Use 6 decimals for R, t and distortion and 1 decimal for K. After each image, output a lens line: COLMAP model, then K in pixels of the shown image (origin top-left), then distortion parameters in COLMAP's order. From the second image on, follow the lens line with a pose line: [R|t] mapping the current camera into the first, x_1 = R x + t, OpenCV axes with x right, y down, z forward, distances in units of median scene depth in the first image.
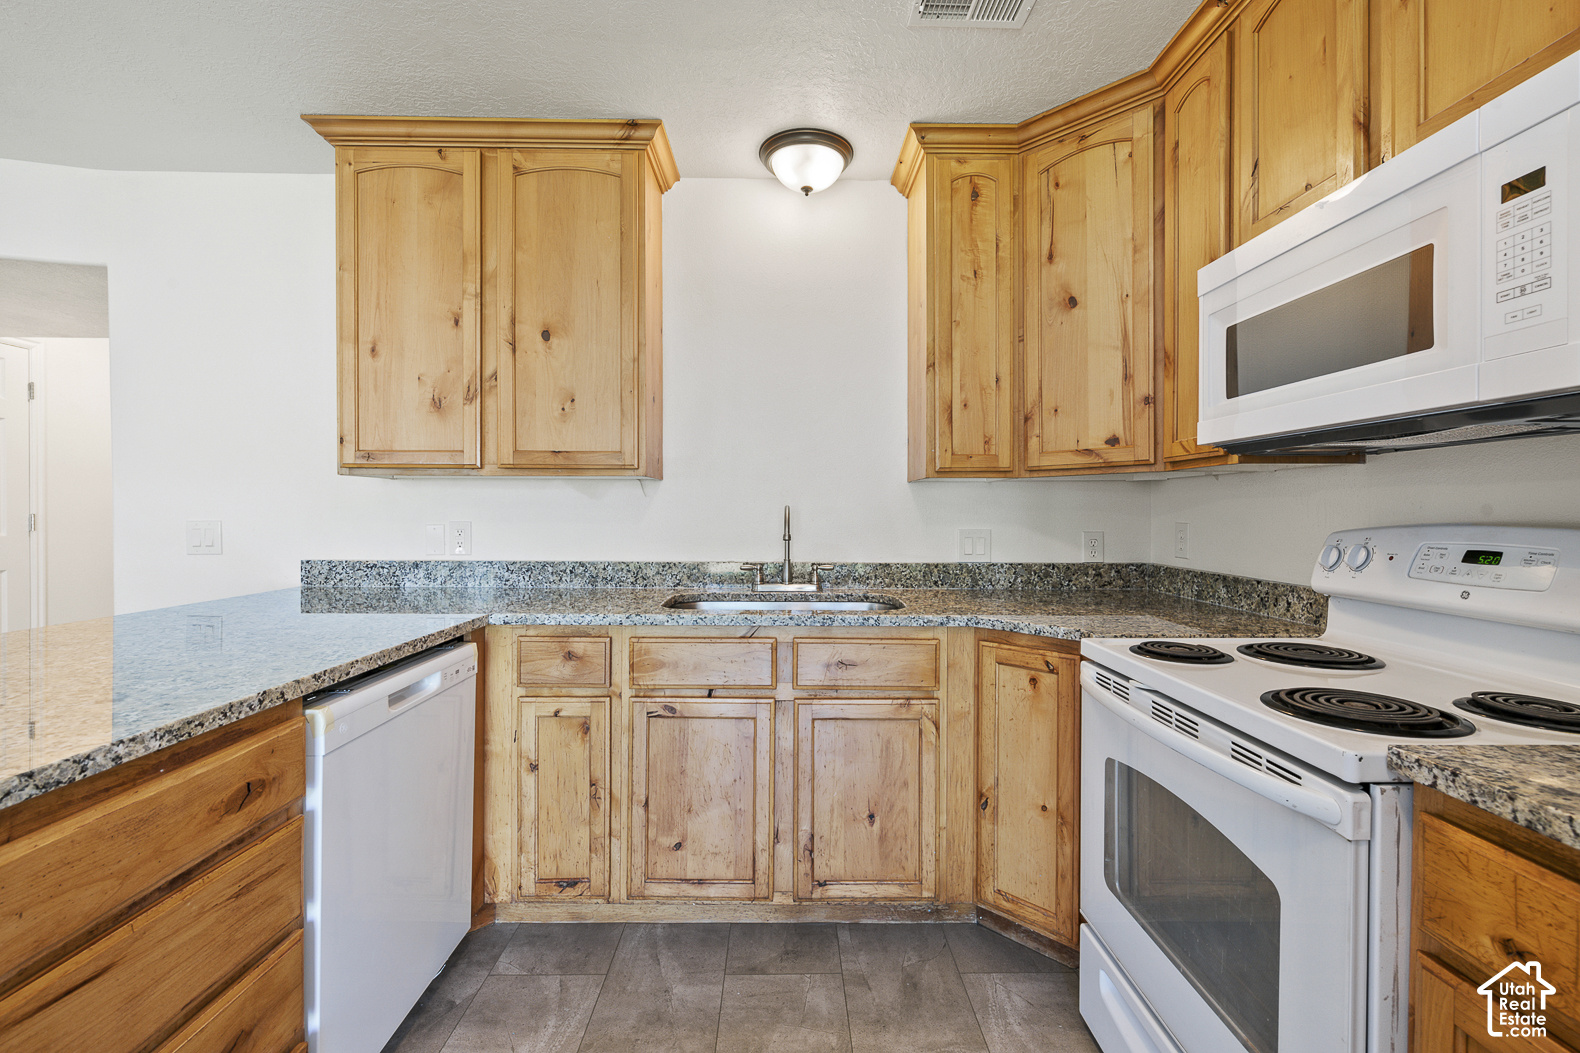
lens RADIAL K [[669.7, 0, 791.7], [0, 669.7, 516.5], [0, 0, 1]] dist [-0.000117, -0.000033]
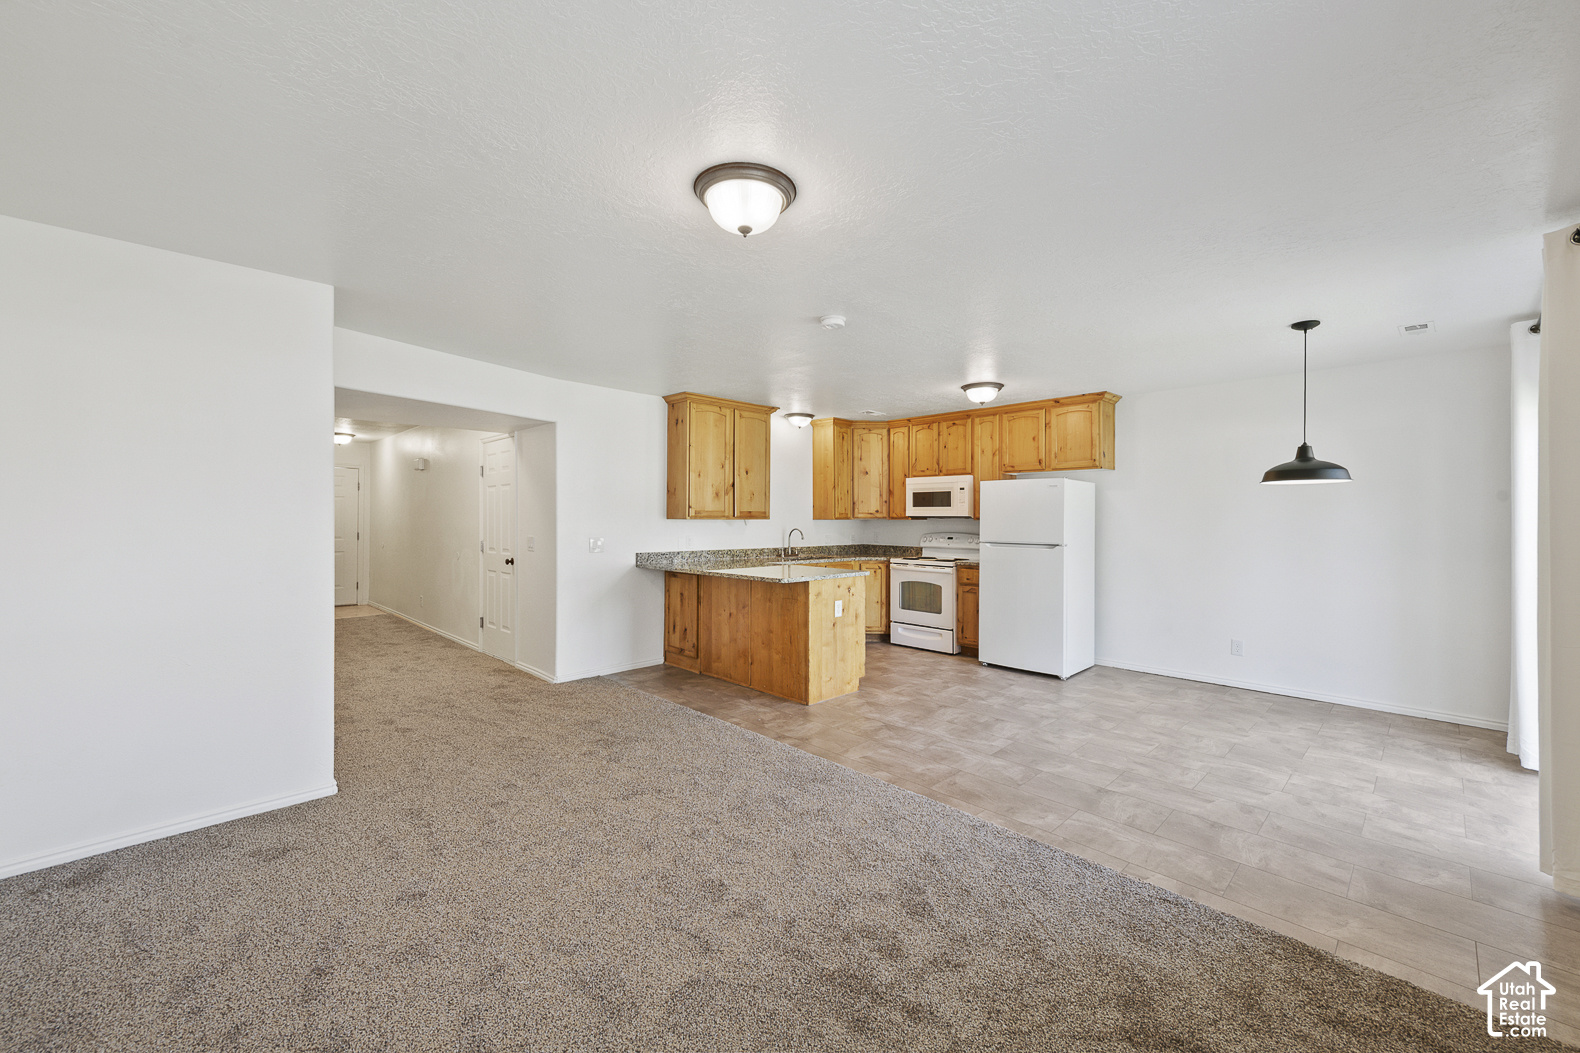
lens RADIAL K [[623.1, 0, 812.6], [0, 623.1, 516.3], [0, 0, 1]] dist [0.018742, -0.000190]
pose [[0.711249, 0.002868, 0.702934, -2.123539], [0.003017, 0.999970, -0.007132, -0.055983], [-0.702934, 0.007194, 0.711219, -1.186095]]
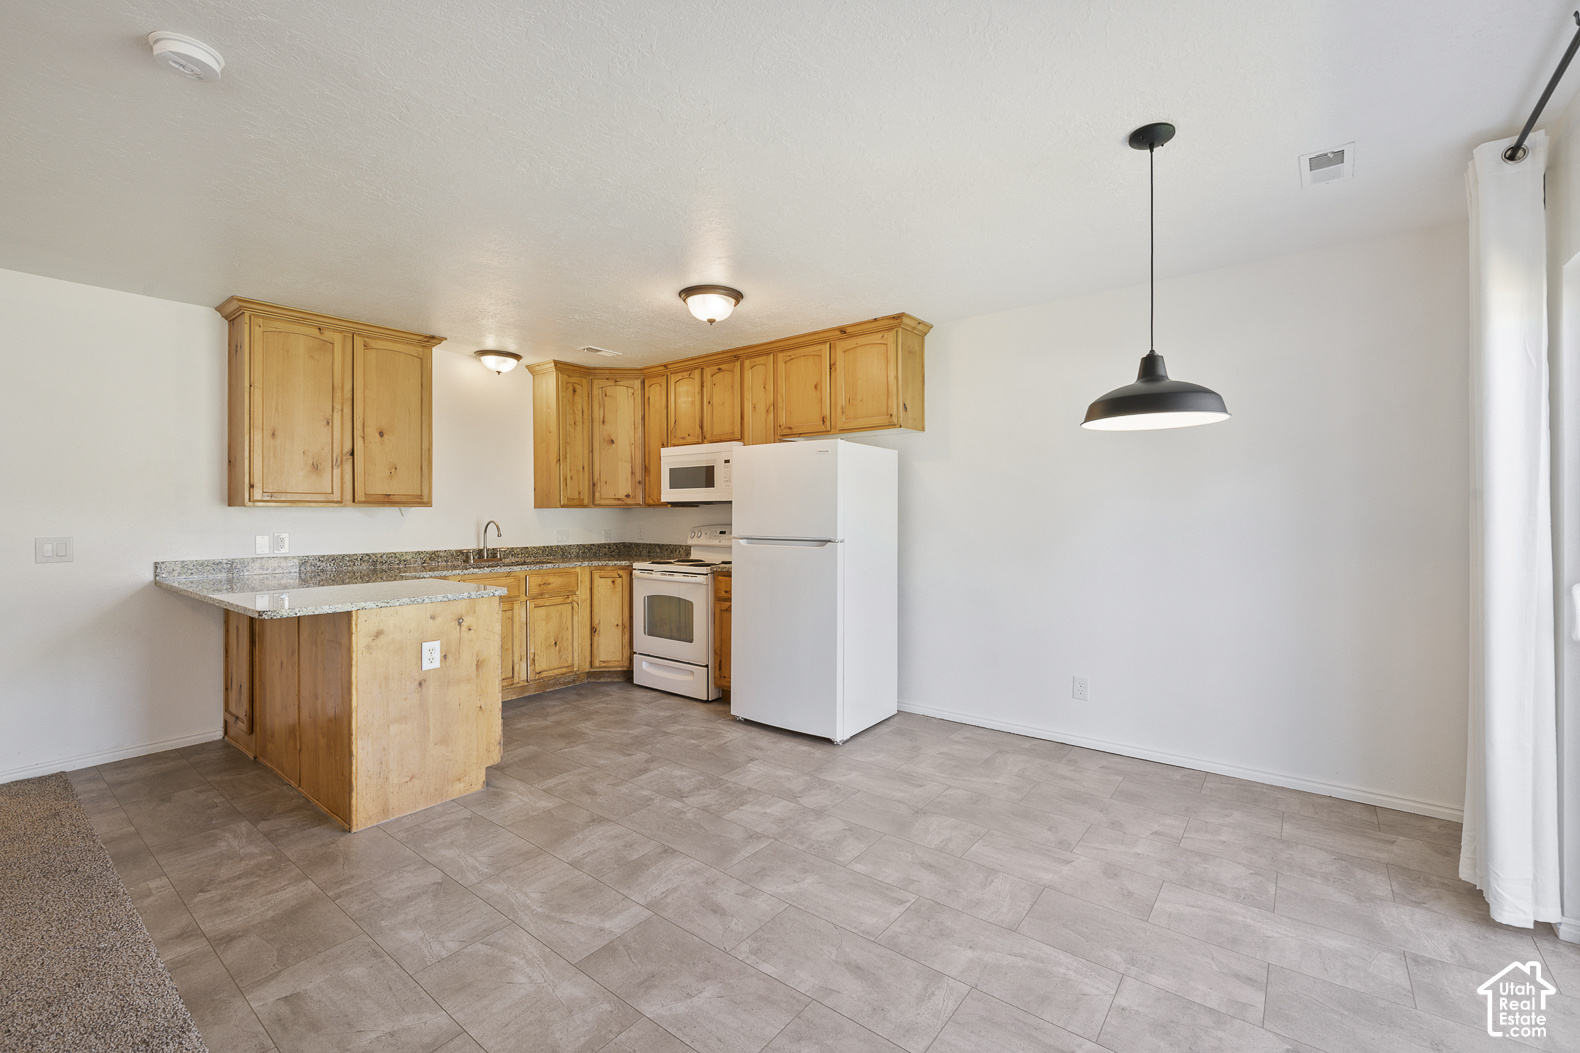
lens RADIAL K [[664.0, 0, 784.1], [0, 664.0, 514.9], [0, 0, 1]] dist [-0.000142, -0.000433]
pose [[0.629688, -0.006452, 0.776822, -1.129774], [0.010329, 0.999947, -0.000068, -0.026497], [-0.776780, 0.008067, 0.629721, -1.108344]]
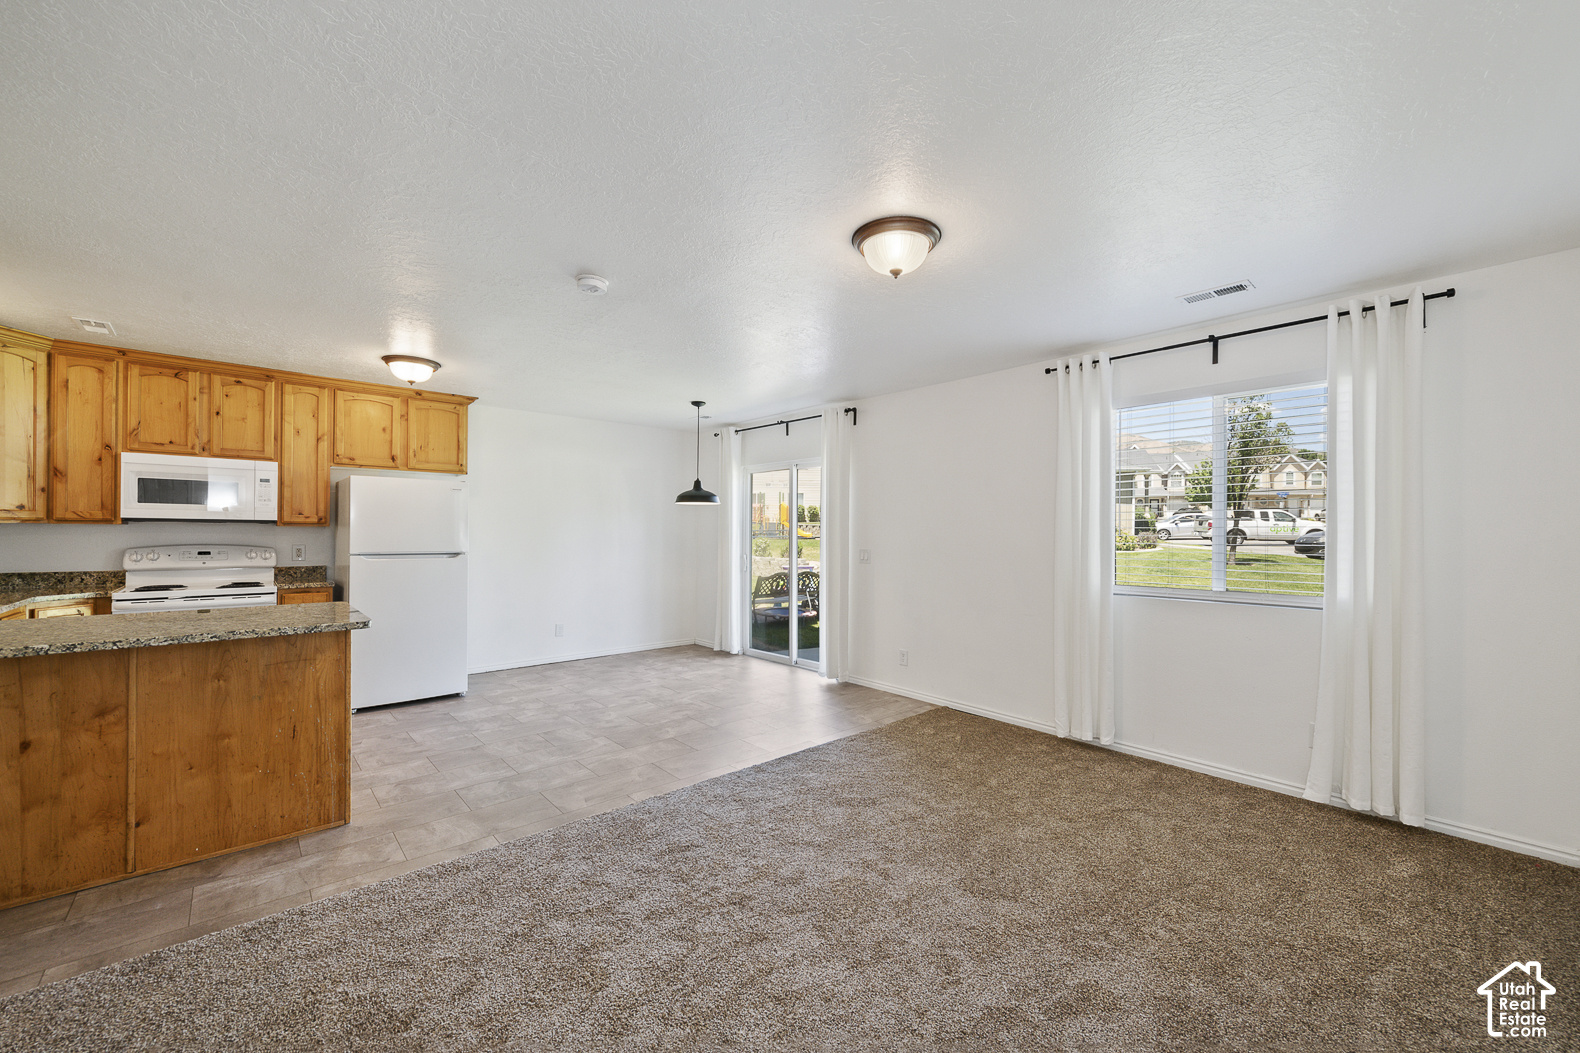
lens RADIAL K [[620.2, 0, 796.9], [0, 620.2, 530.1], [0, 0, 1]] dist [0.000071, -0.000108]
pose [[-0.658393, -0.002275, 0.752671, -2.237692], [-0.002084, 0.999997, 0.001199, -0.047770], [-0.752672, -0.000779, -0.658396, 0.441264]]
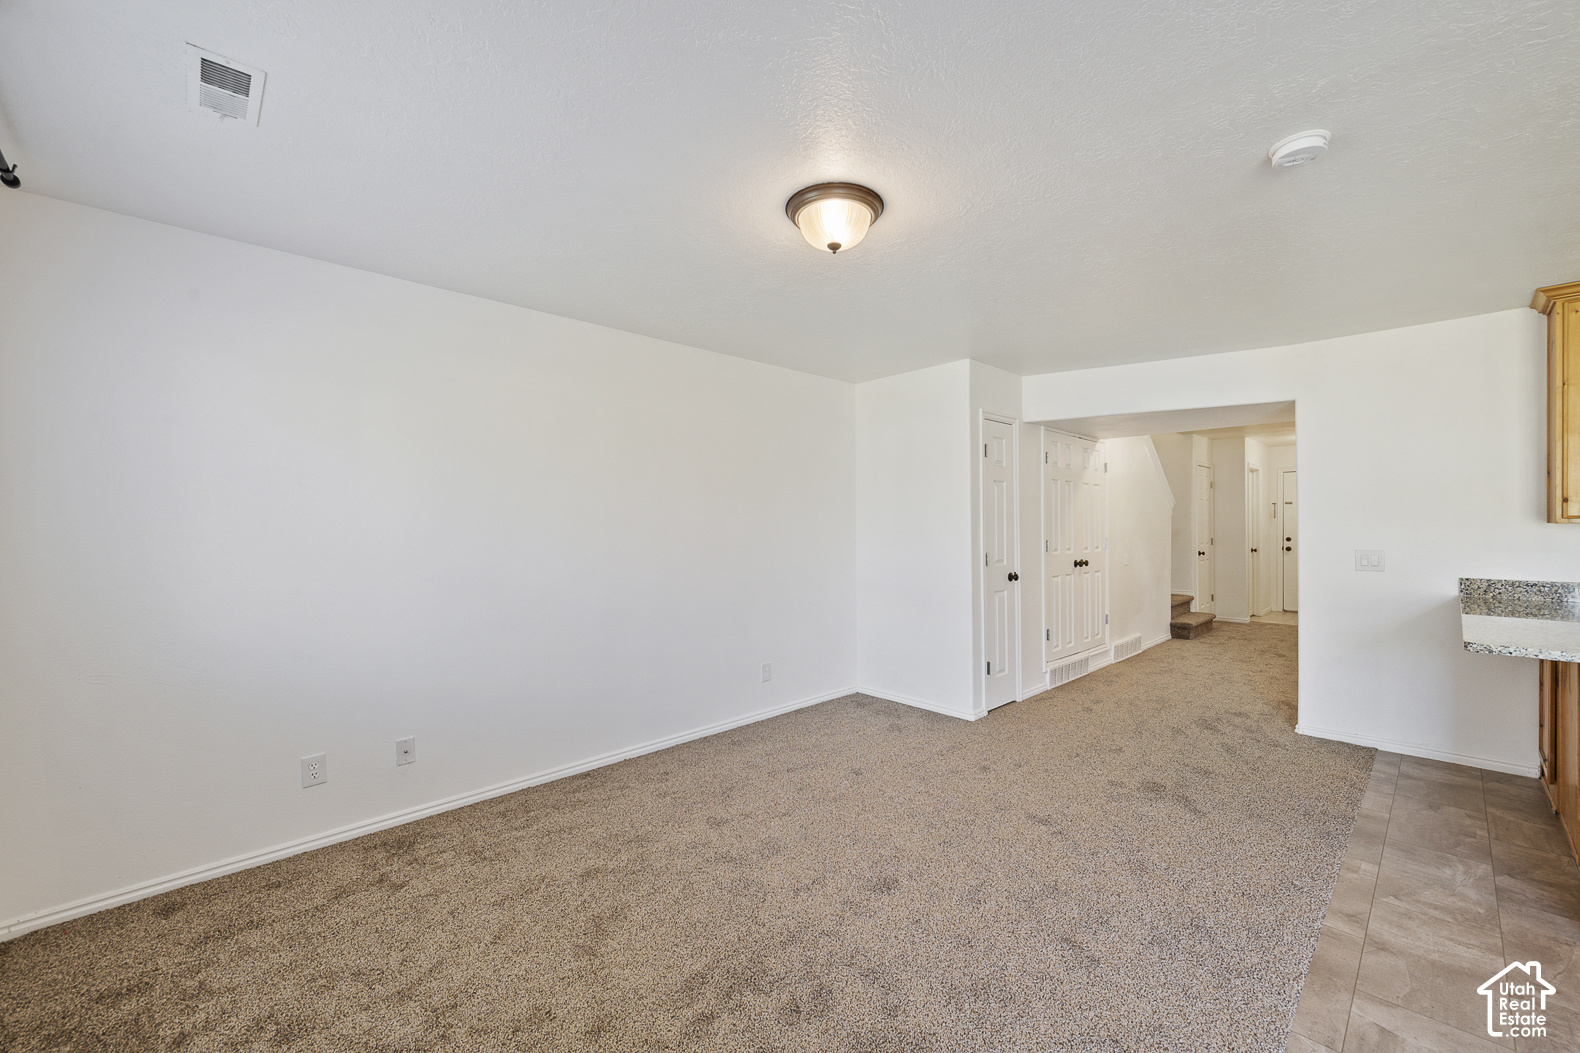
lens RADIAL K [[626.7, 0, 807.7], [0, 626.7, 525.3], [0, 0, 1]] dist [0.013055, -0.005967]
pose [[0.685515, -0.006204, -0.728032, -0.802557], [0.002532, 0.999978, -0.006138, -0.053662], [0.728054, 0.002364, 0.685516, -1.158493]]
